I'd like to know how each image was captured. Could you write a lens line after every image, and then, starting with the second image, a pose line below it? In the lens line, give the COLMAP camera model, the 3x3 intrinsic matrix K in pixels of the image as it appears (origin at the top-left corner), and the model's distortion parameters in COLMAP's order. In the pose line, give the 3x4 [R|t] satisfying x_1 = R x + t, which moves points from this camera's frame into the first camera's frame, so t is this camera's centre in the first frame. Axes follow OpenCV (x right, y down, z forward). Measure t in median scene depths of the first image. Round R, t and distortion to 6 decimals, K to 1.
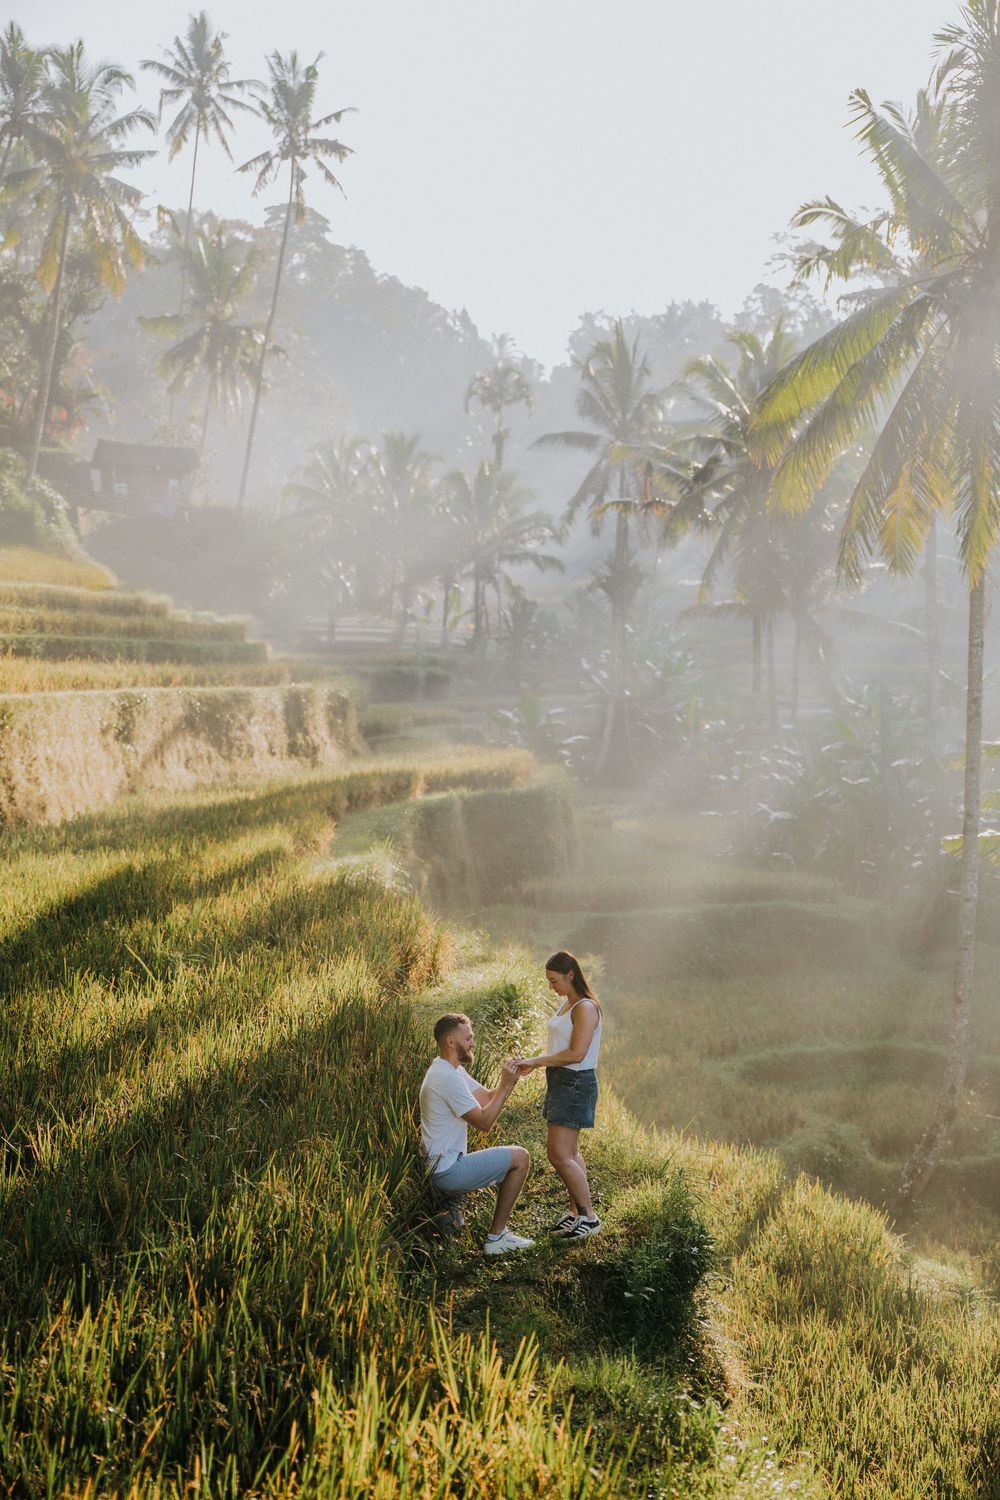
lens RADIAL K [[2239.9, 0, 500.0], [0, 2239.9, 750.0], [0, 0, 1]] dist [0.376722, -1.257304]
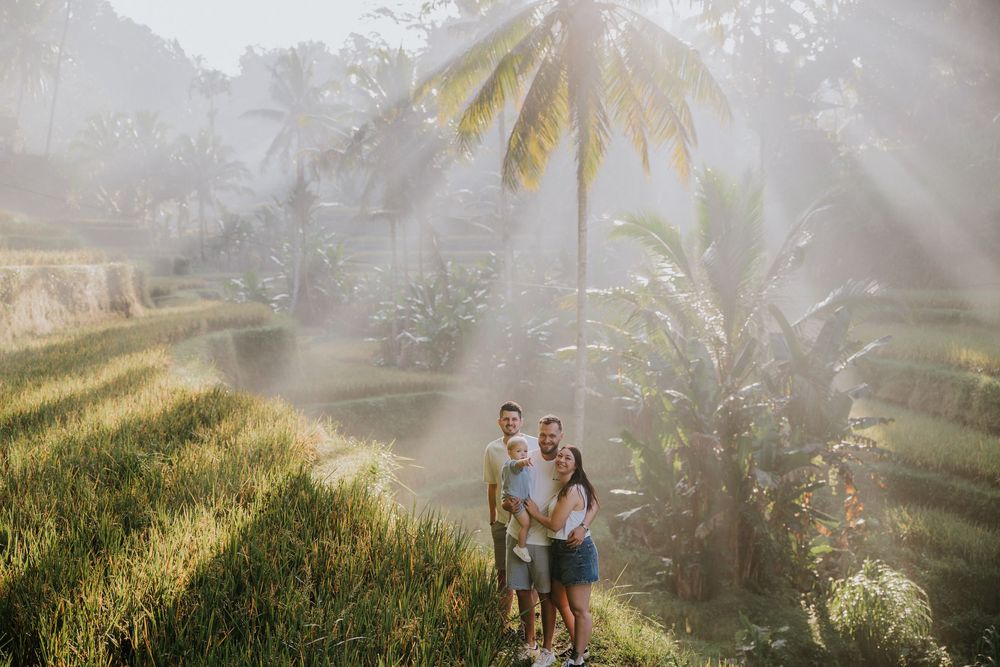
lens RADIAL K [[1287.8, 0, 500.0], [0, 1287.8, 333.5], [0, 0, 1]] dist [0.231935, -0.542789]
pose [[0.974054, -0.026955, 0.224704, -0.027485], [0.021683, 0.999429, 0.025900, 0.001039], [-0.225274, -0.020356, 0.974083, 0.051951]]
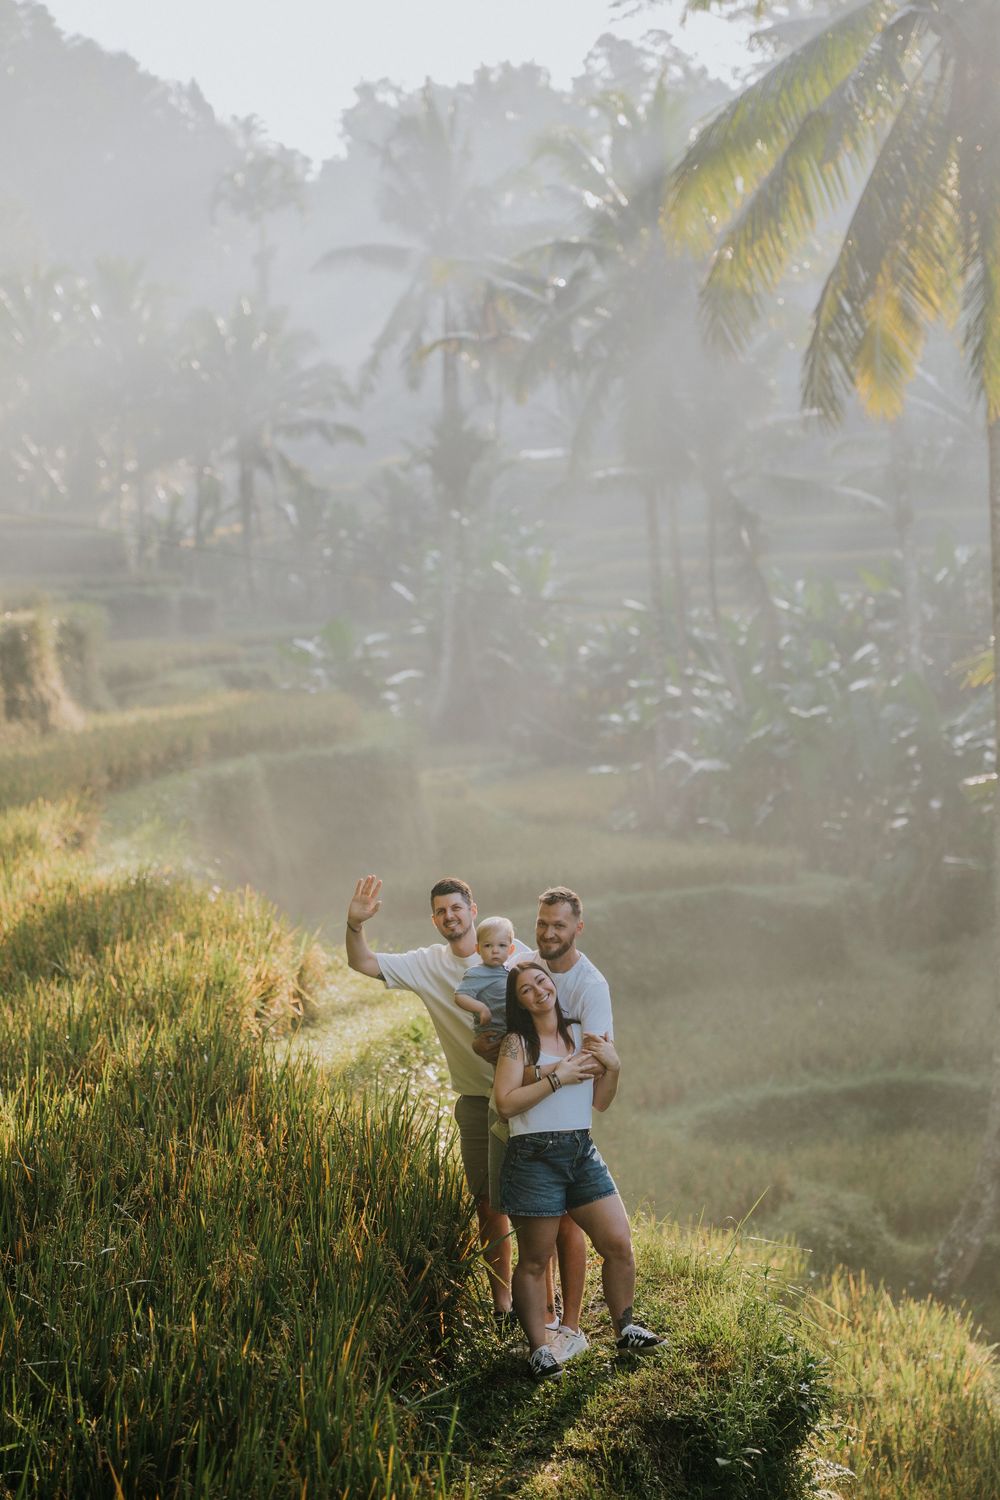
lens RADIAL K [[3125.6, 0, 491.1], [0, 3125.6, 682.3], [0, 0, 1]] dist [0.670728, -4.078033]
pose [[0.996221, -0.051903, 0.069634, -0.009628], [0.052257, 0.998628, -0.003257, 0.001925], [-0.069369, 0.006884, 0.997567, 0.011380]]
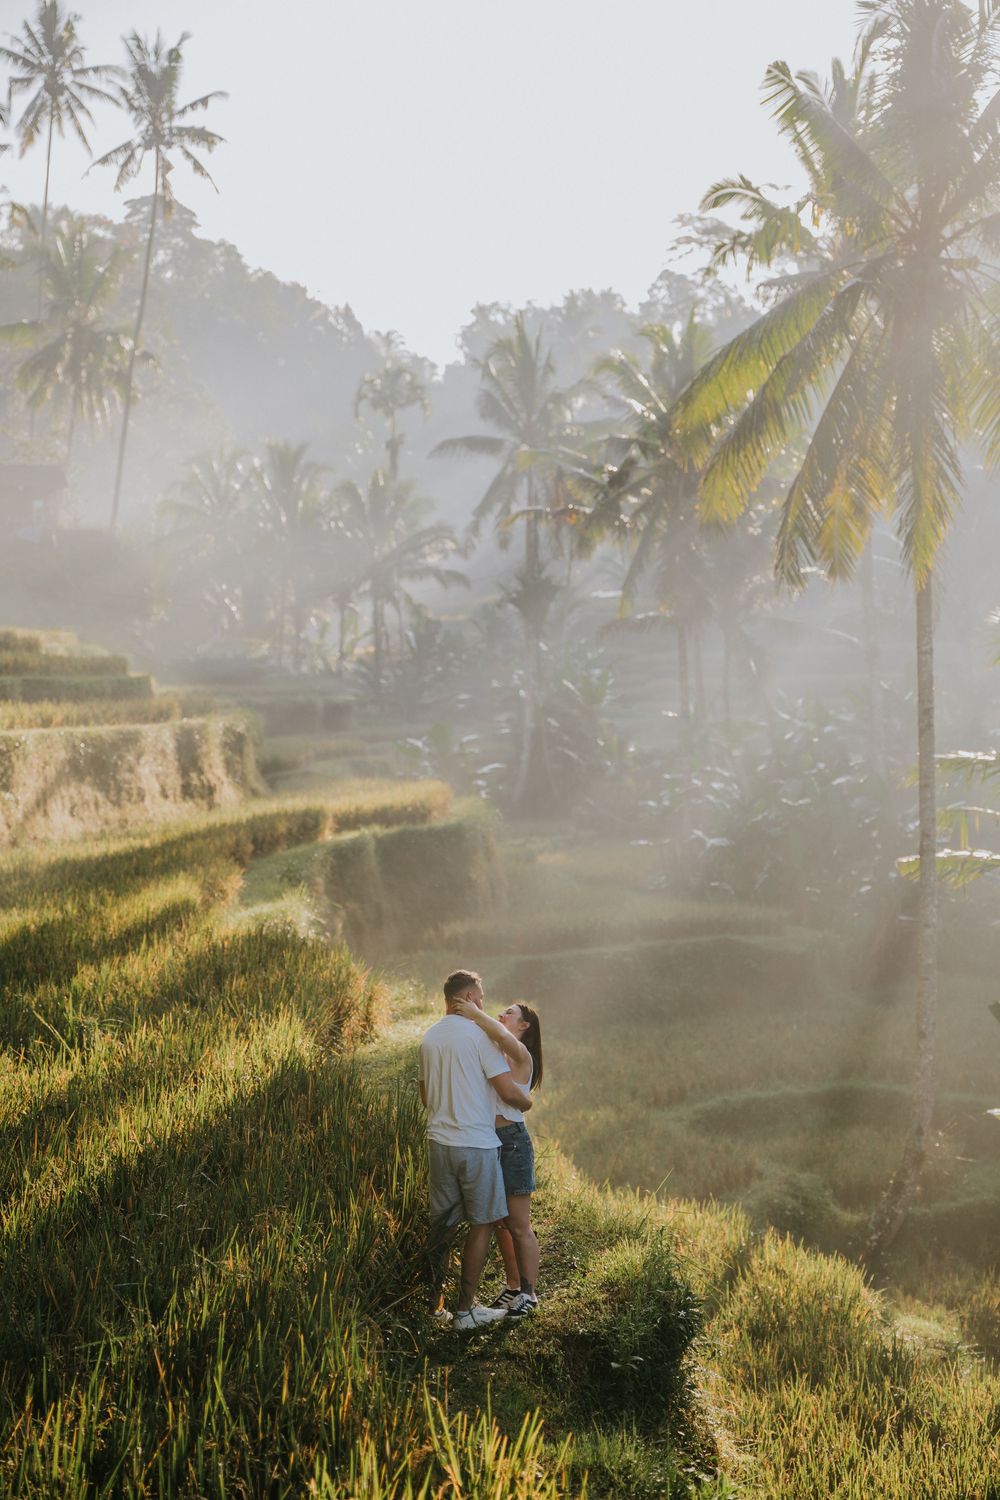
lens RADIAL K [[2434.9, 0, 495.4], [0, 2434.9, 745.0], [0, 0, 1]] dist [0.458217, -1.860007]
pose [[0.998589, -0.036611, 0.038475, -0.003408], [0.037172, 0.999211, -0.013956, -0.000249], [-0.037934, 0.015366, 0.999162, -0.002485]]
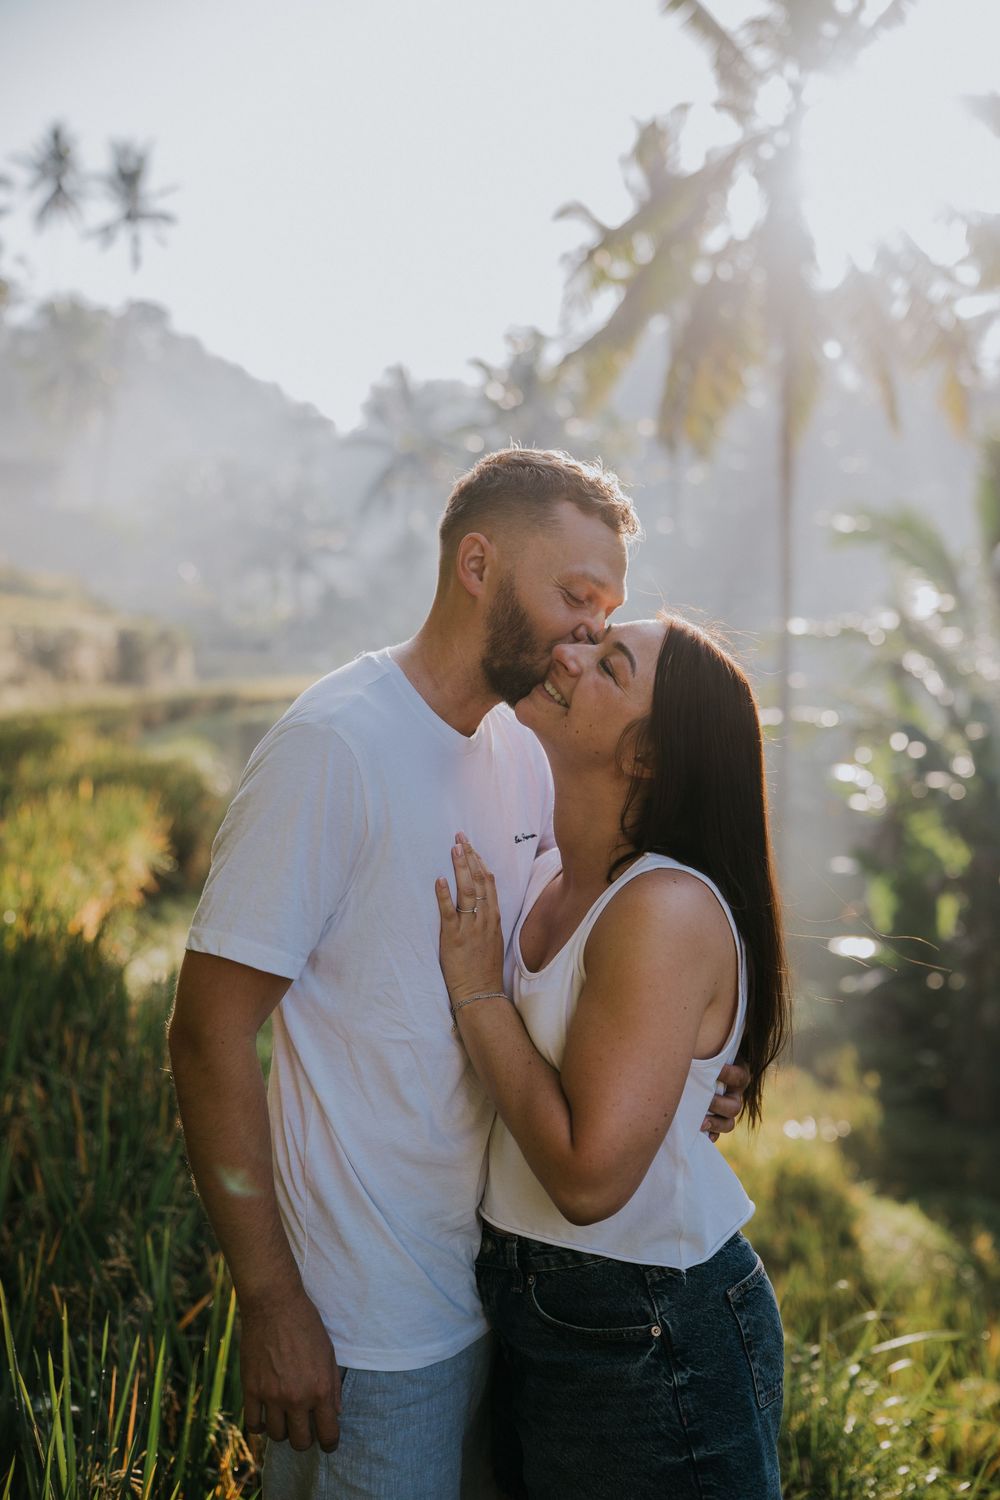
lens RADIAL K [[1617.1, 0, 500.0], [0, 1617.1, 750.0], [0, 0, 1]] dist [-0.004492, -0.007981]
pose [[0.992912, -0.030012, 0.115001, -0.001517], [0.027299, 0.999312, 0.025098, 0.014978], [-0.115675, -0.021781, 0.993048, 0.142289]]
